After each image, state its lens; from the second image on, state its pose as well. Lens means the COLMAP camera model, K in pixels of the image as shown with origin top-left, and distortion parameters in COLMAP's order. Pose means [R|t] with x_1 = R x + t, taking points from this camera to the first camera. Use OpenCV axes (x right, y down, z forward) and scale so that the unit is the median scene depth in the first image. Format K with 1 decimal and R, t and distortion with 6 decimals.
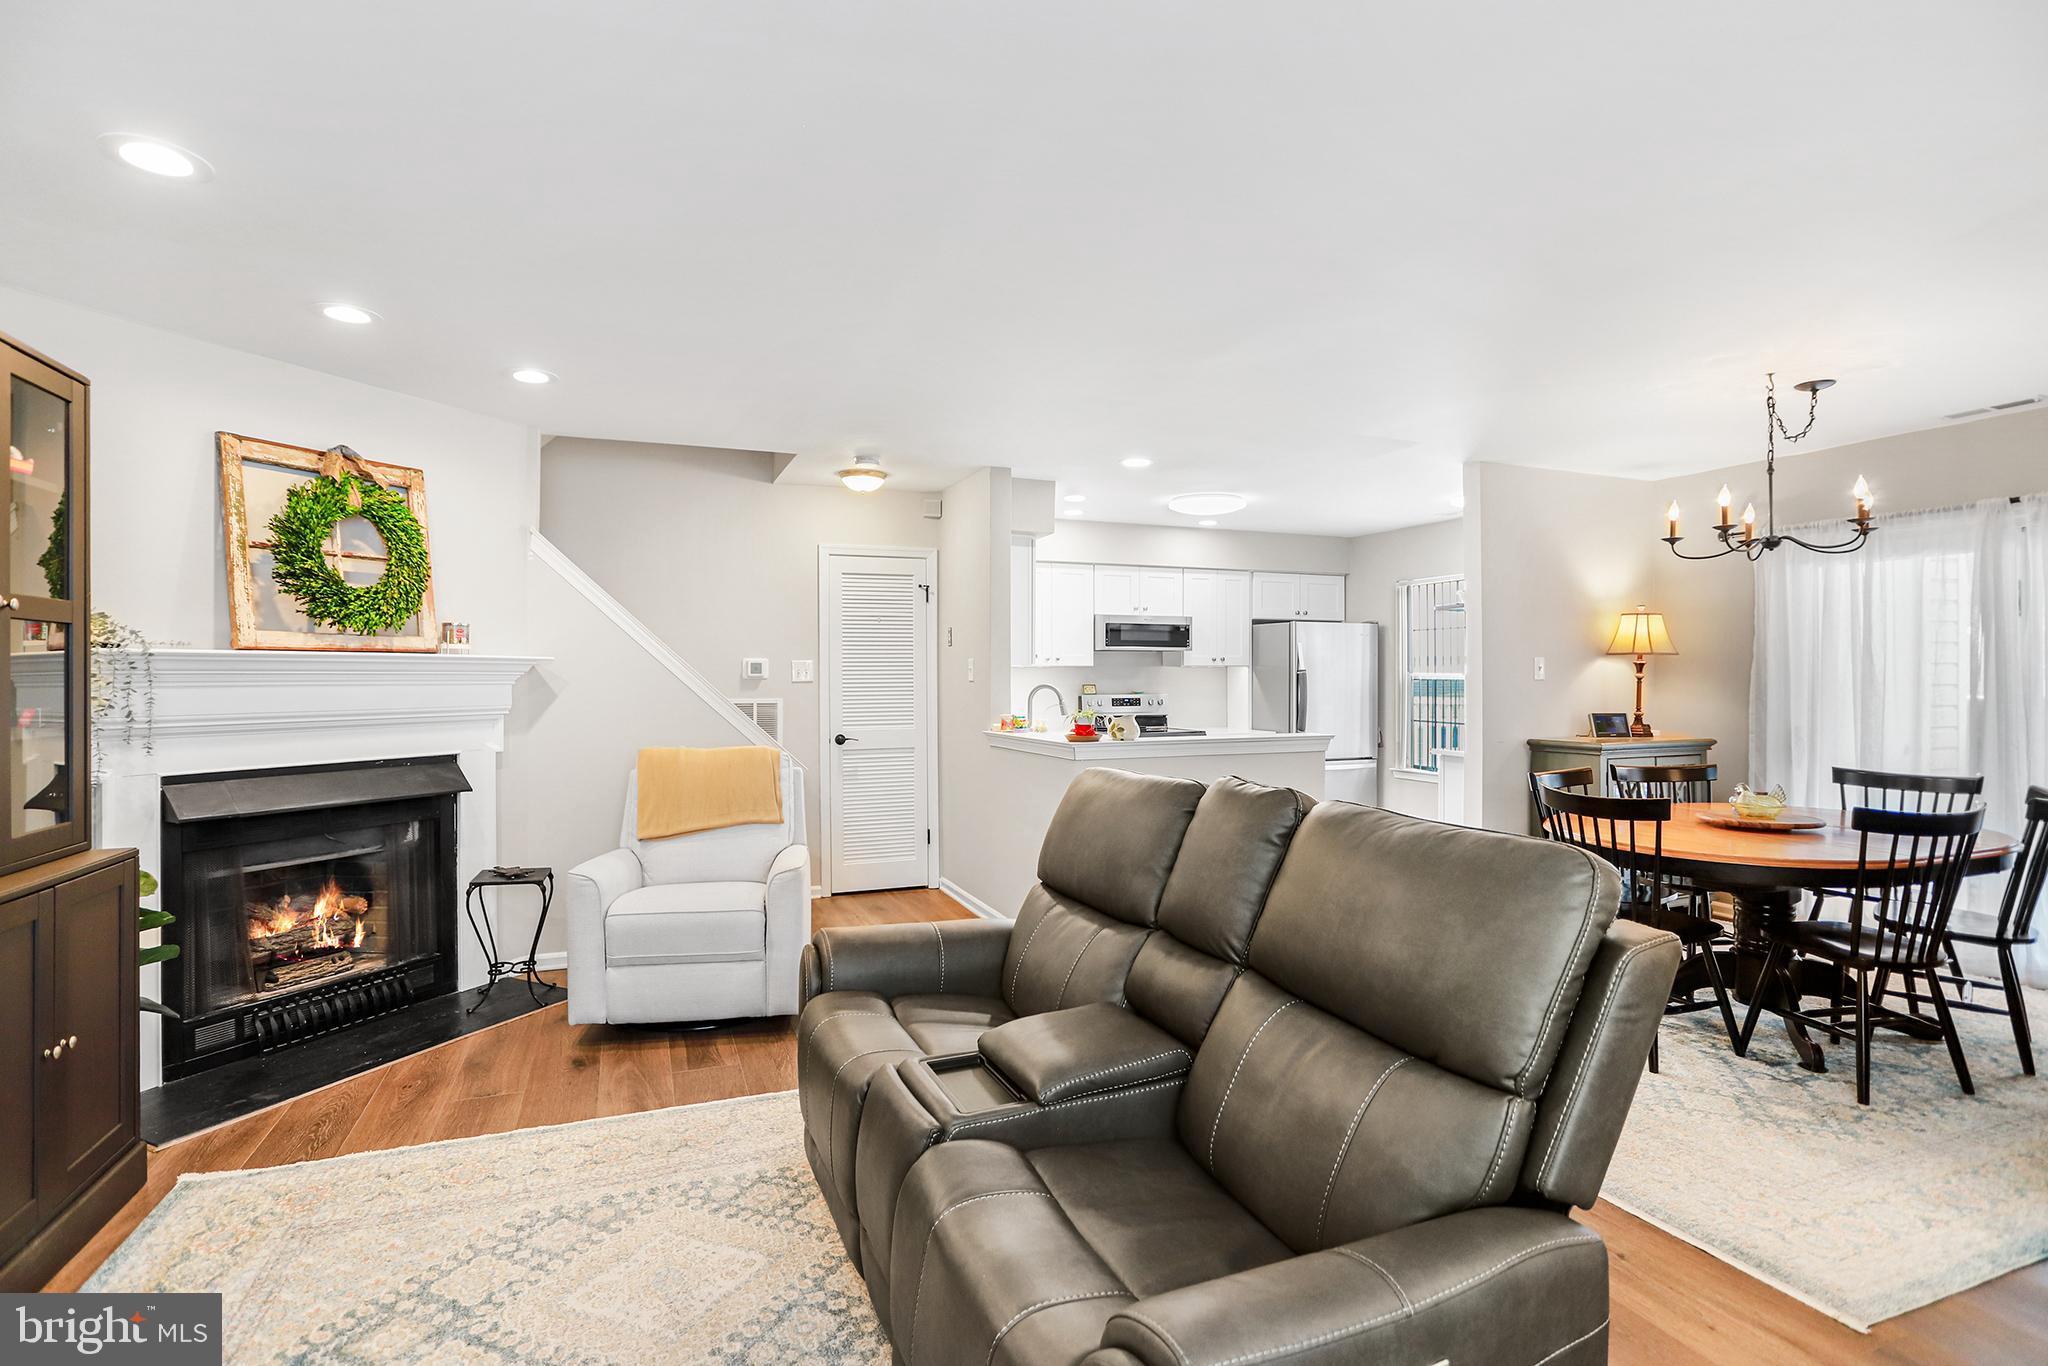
lens RADIAL K [[988.2, 0, 1021.6], [0, 988.2, 675.2], [0, 0, 1]] dist [-0.062159, 0.030115]
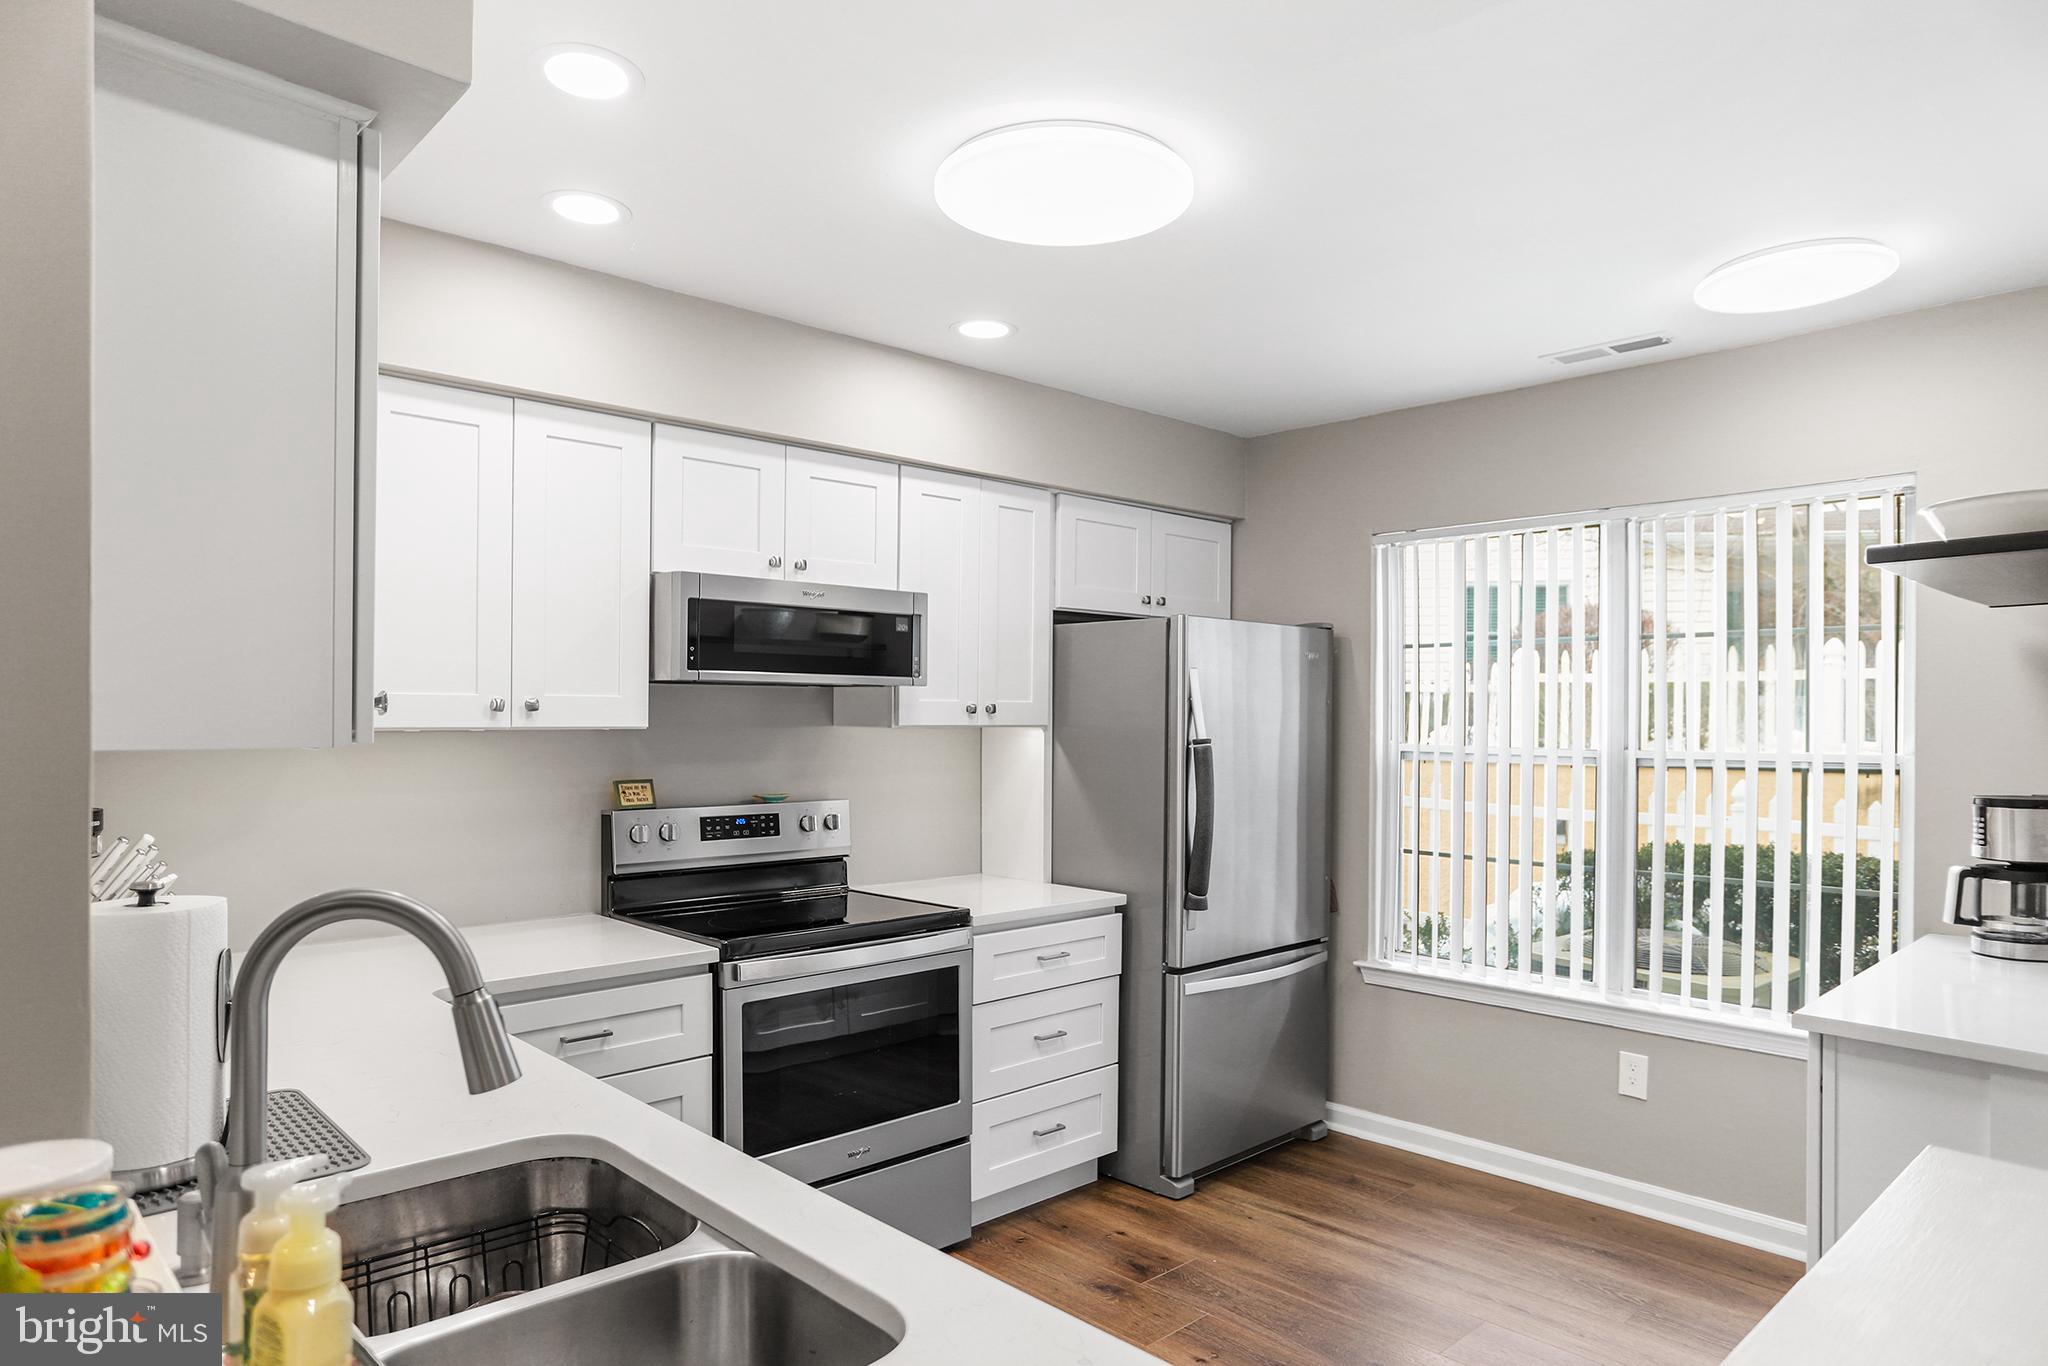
lens RADIAL K [[1247.3, 0, 1023.9], [0, 1247.3, 716.9], [0, 0, 1]] dist [-0.074843, -0.000008]
pose [[0.930748, 0.005160, 0.365625, 0.056527], [-0.005301, 0.999986, -0.000618, -0.019604], [-0.365623, -0.001363, 0.930762, 0.834151]]
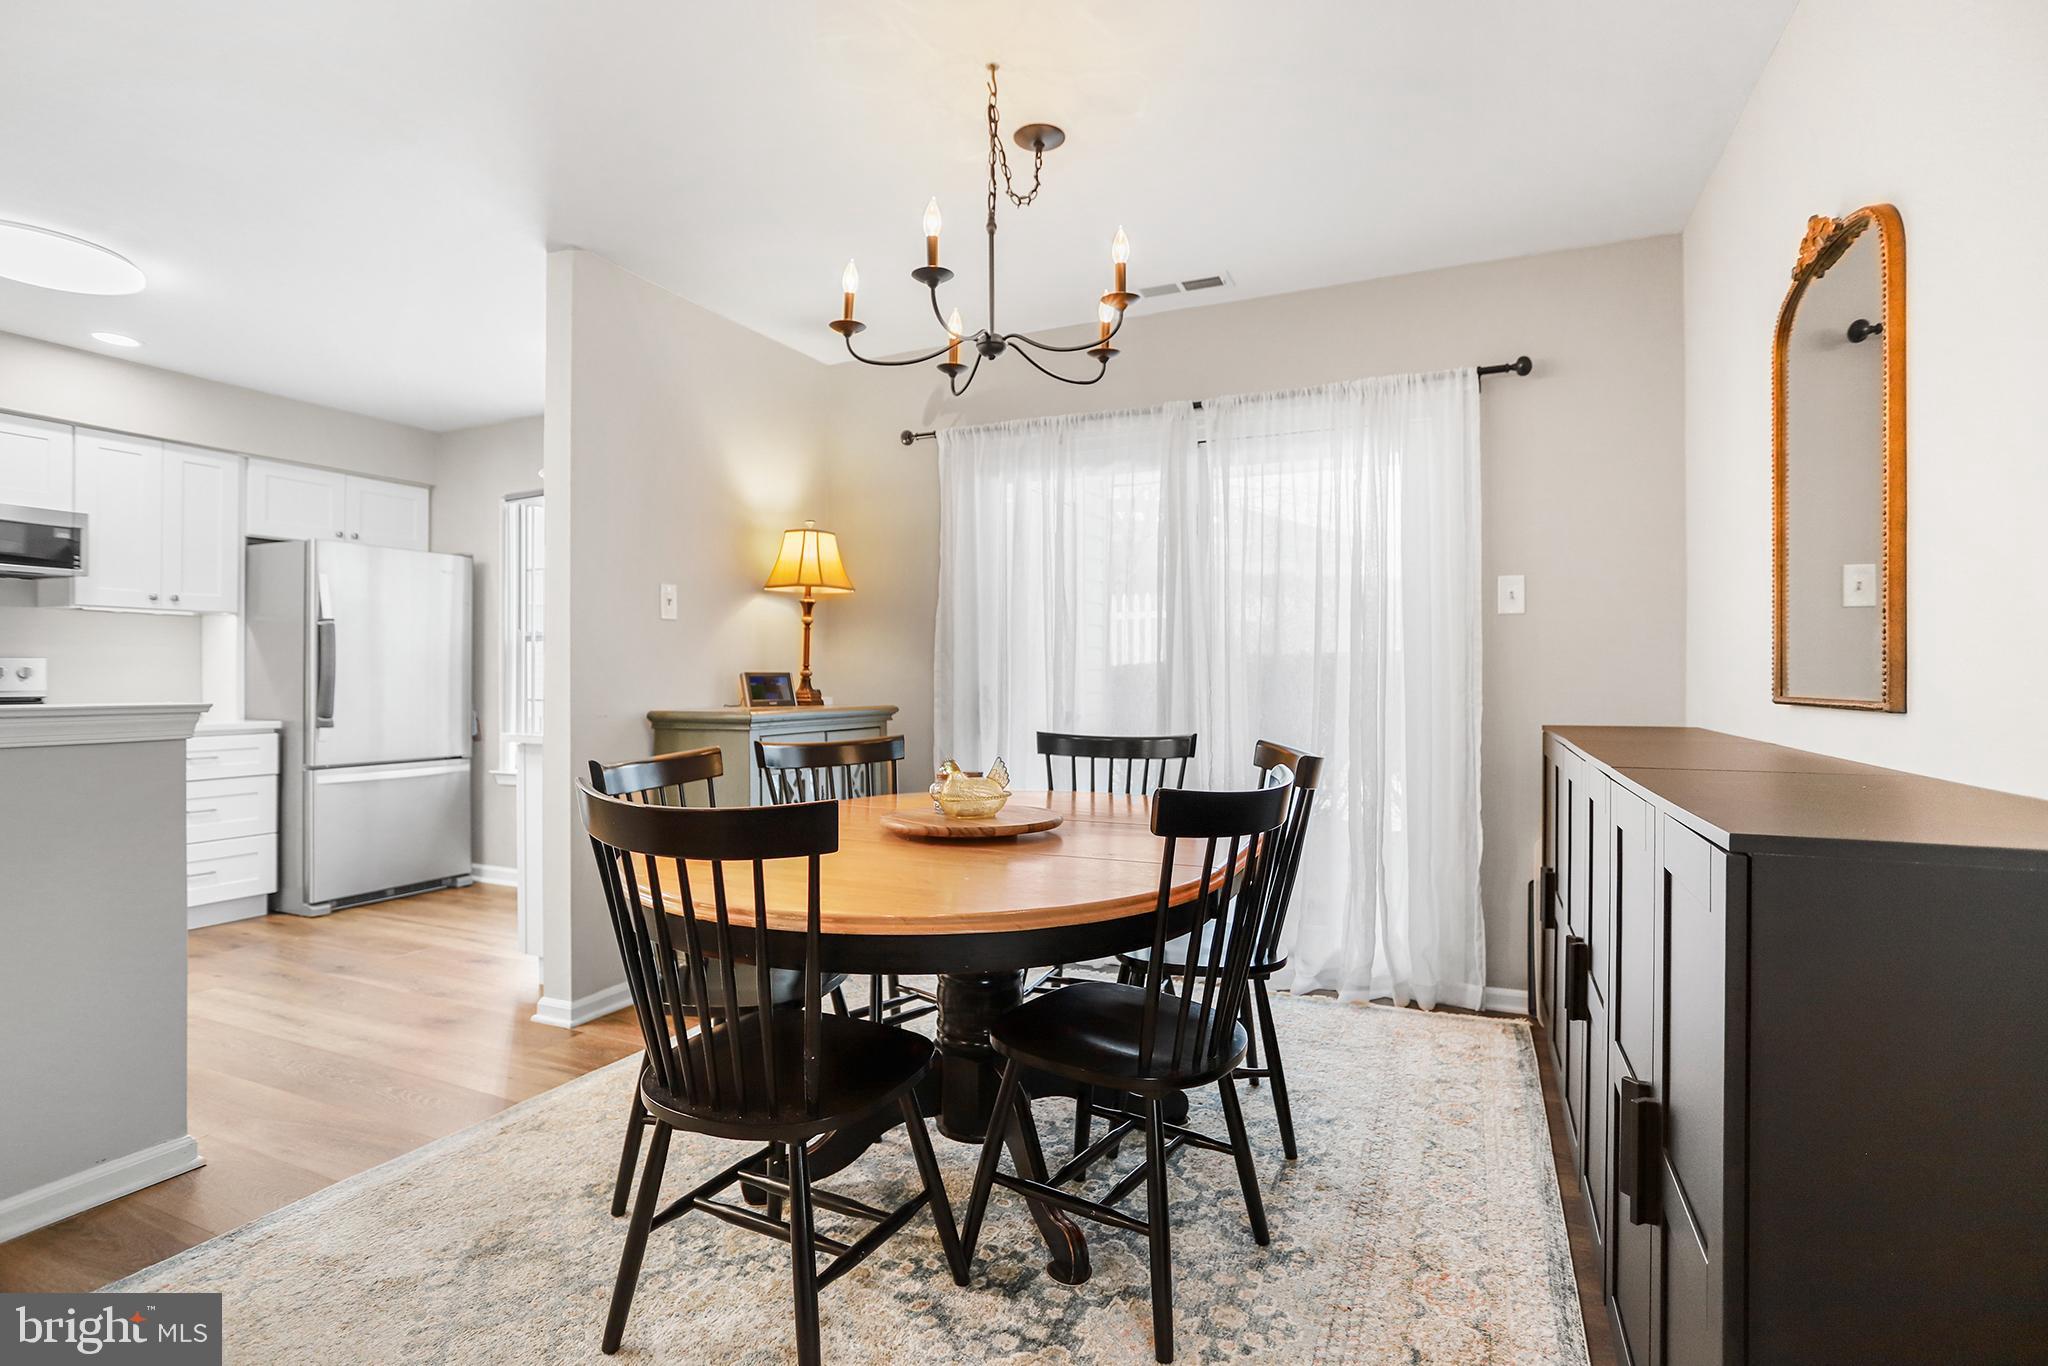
lens RADIAL K [[988.2, 0, 1021.6], [0, 988.2, 675.2], [0, 0, 1]] dist [-0.062159, 0.030115]
pose [[0.722901, 0.001730, 0.690949, 0.270340], [-0.000698, 0.999998, -0.001773, 0.045655], [-0.690951, 0.000799, 0.722901, 0.394845]]
